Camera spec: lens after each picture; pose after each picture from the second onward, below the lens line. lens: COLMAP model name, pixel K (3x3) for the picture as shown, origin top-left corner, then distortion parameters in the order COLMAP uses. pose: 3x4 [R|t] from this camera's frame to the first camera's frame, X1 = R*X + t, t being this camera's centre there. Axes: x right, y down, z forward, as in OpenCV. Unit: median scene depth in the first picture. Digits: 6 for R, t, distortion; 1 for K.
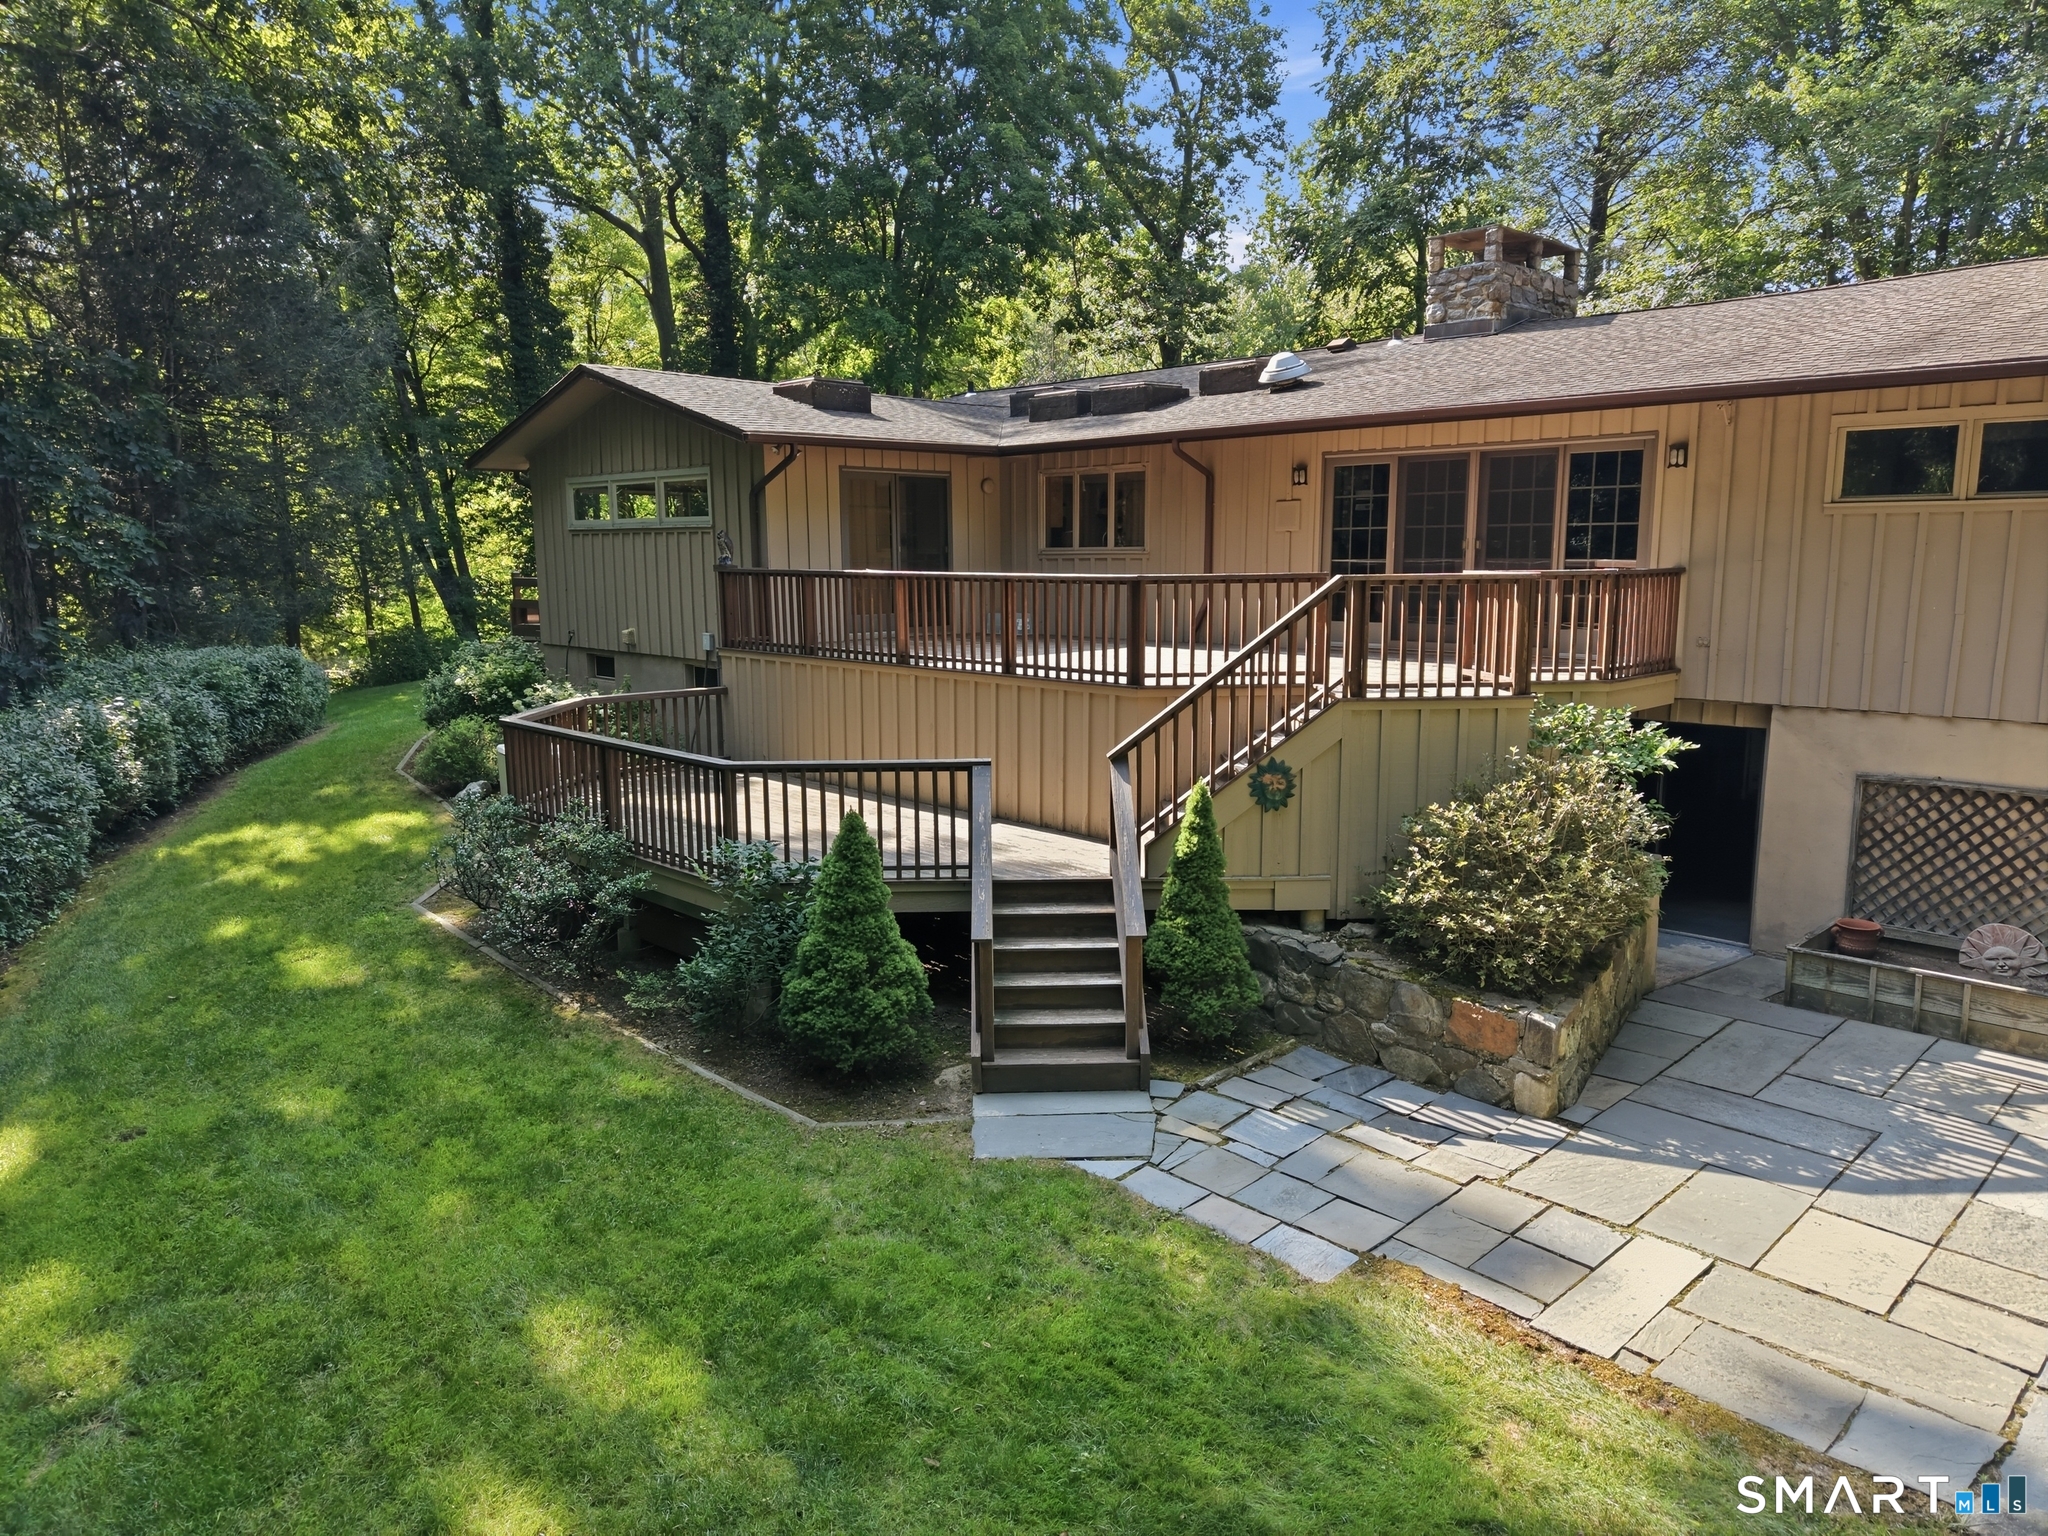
lens RADIAL K [[1368.3, 0, 1031.7], [0, 1368.3, 761.9], [0, 0, 1]] dist [0.022971, -0.022005]
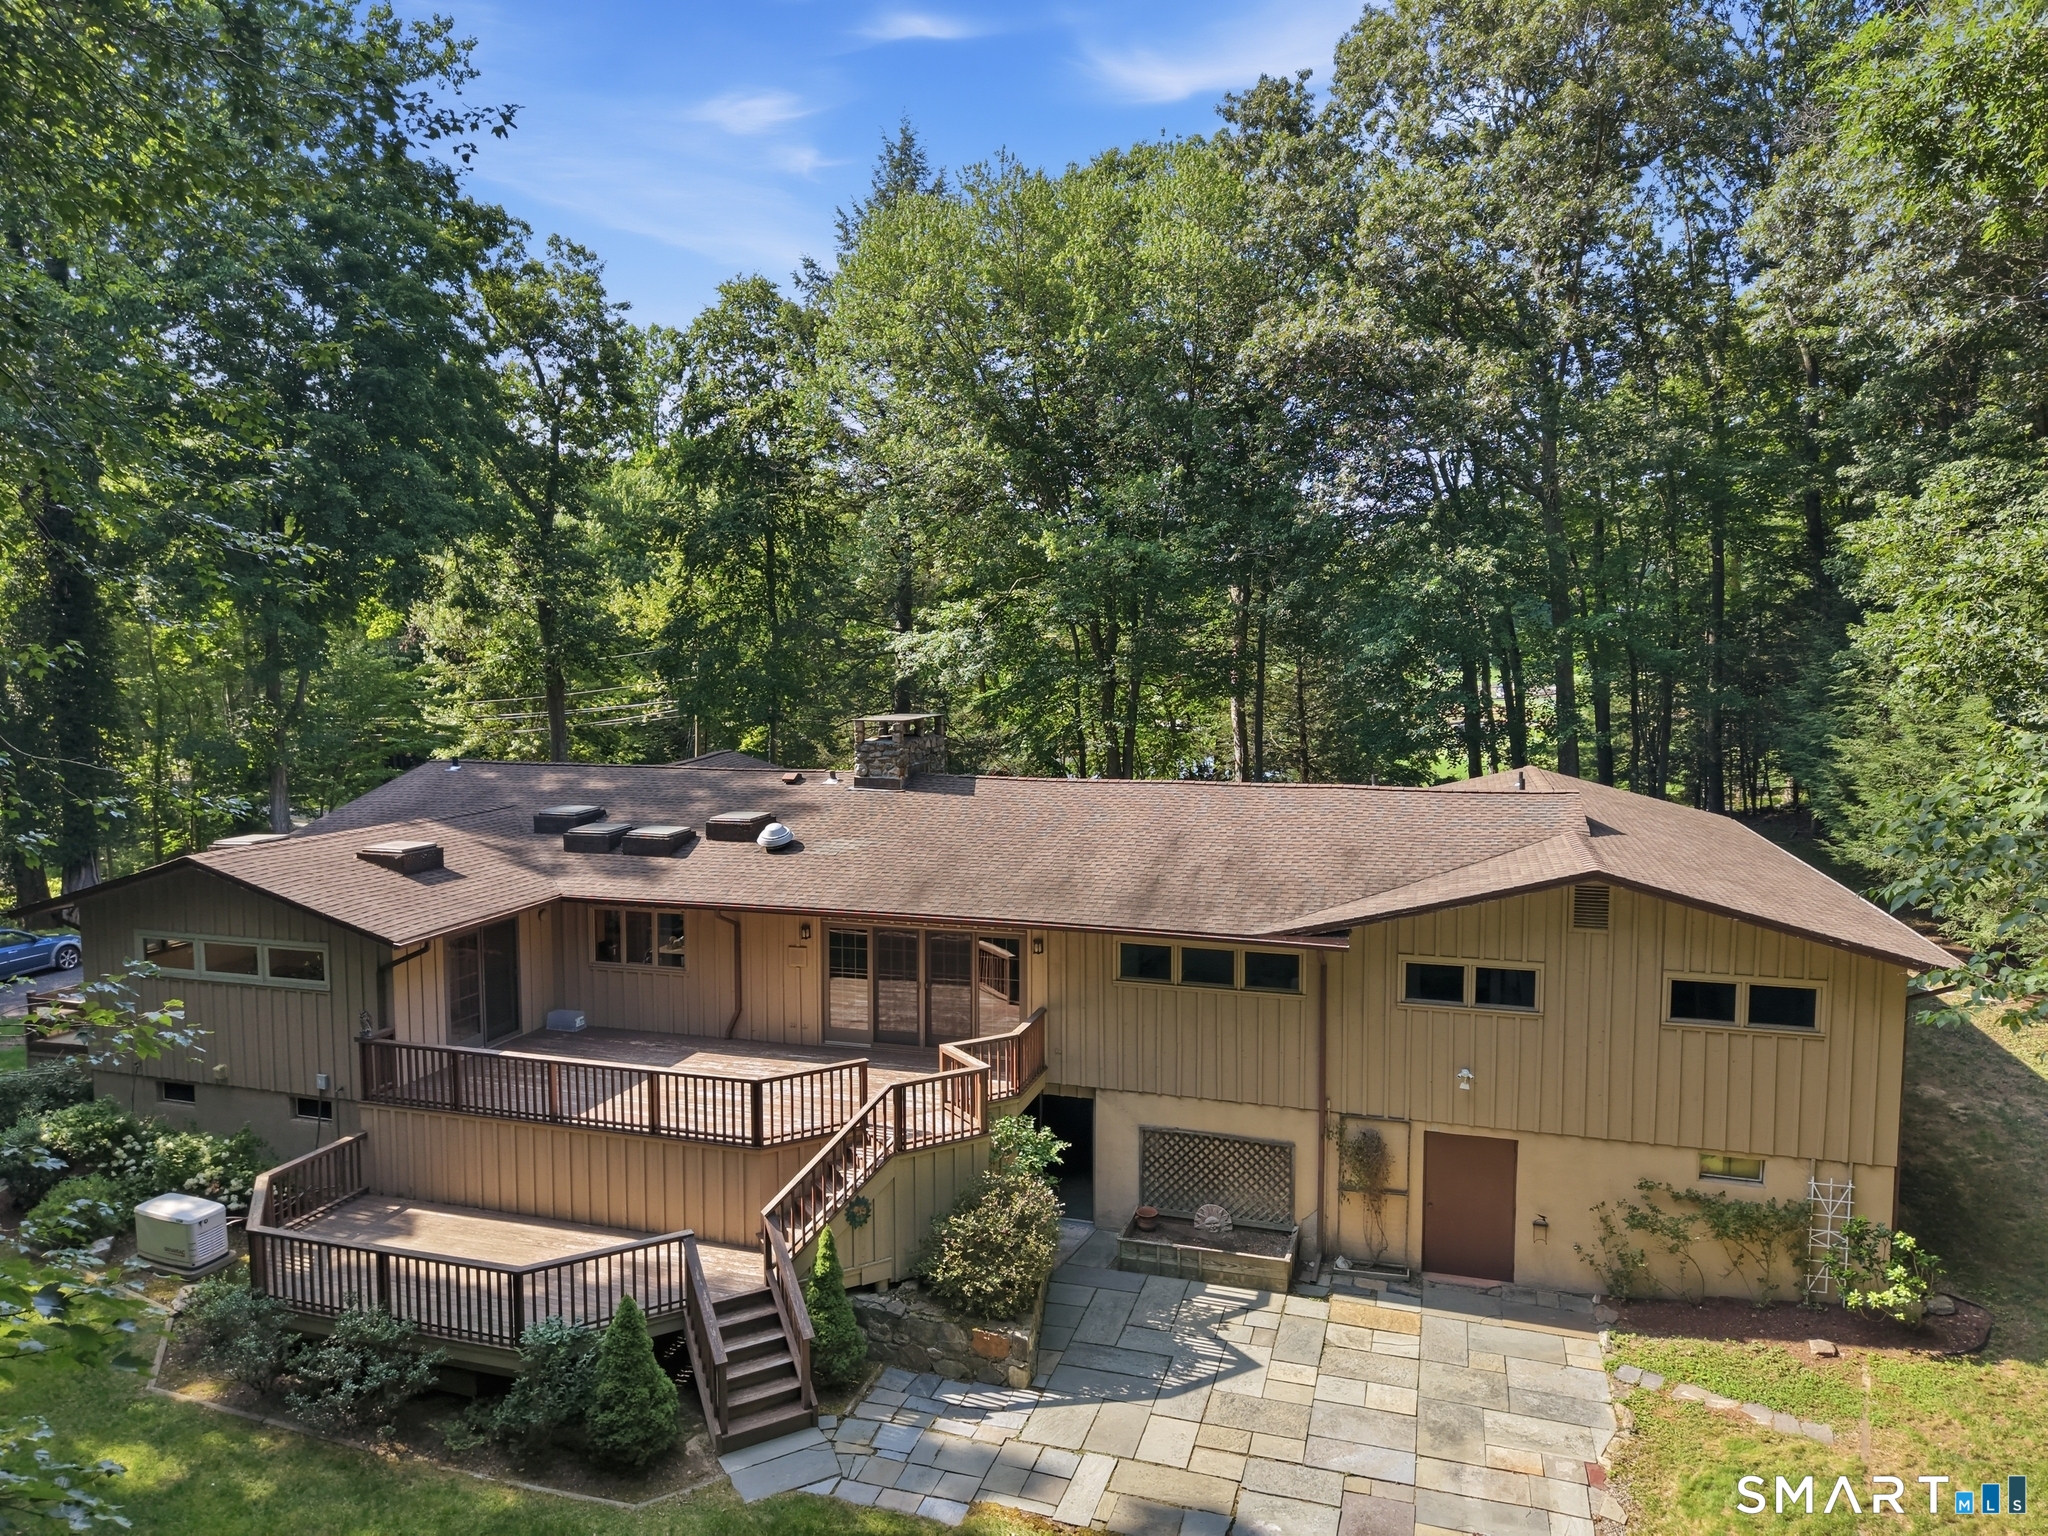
lens RADIAL K [[1368.3, 0, 1031.7], [0, 1368.3, 761.9], [0, 0, 1]] dist [0.022971, -0.022005]
pose [[0.876362, -0.035140, 0.480369, -0.388651], [0.069500, 0.996124, -0.053923, -0.388271], [-0.476612, 0.080641, 0.875408, -0.571787]]
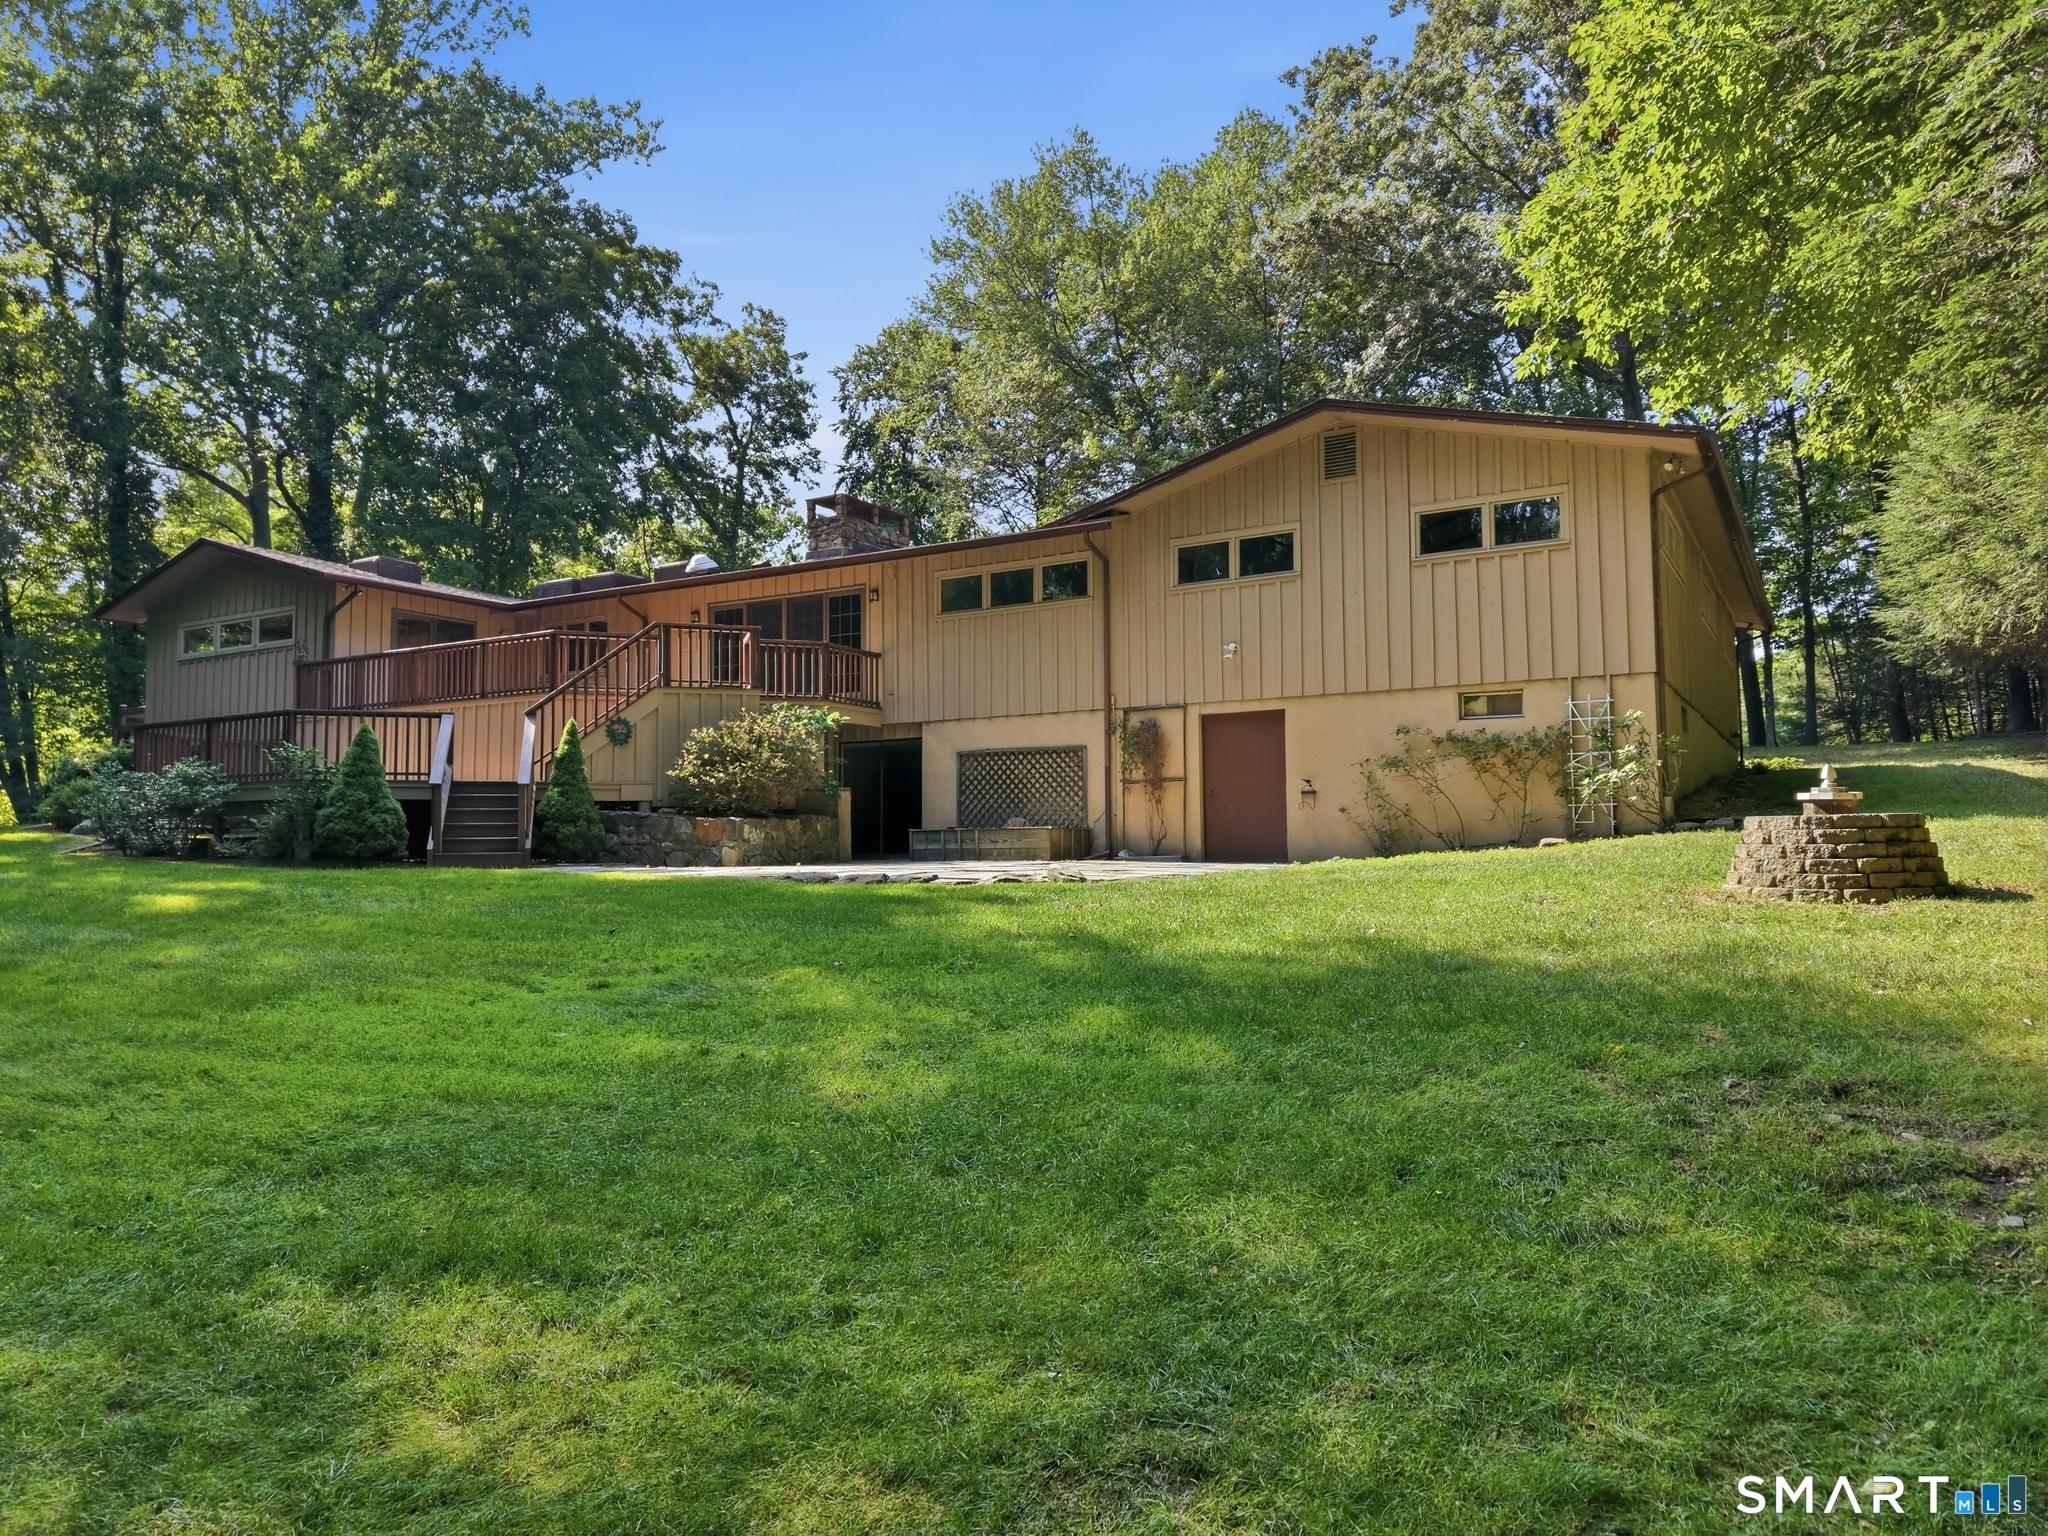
lens RADIAL K [[1362.3, 0, 1030.9], [0, 1362.3, 767.3], [0, 0, 1]] dist [0.065765, -0.080144]
pose [[0.966006, 0.015141, 0.258075, 0.212638], [0.041869, 0.975940, -0.213980, 0.438517], [-0.255106, 0.217511, 0.942131, -0.801377]]
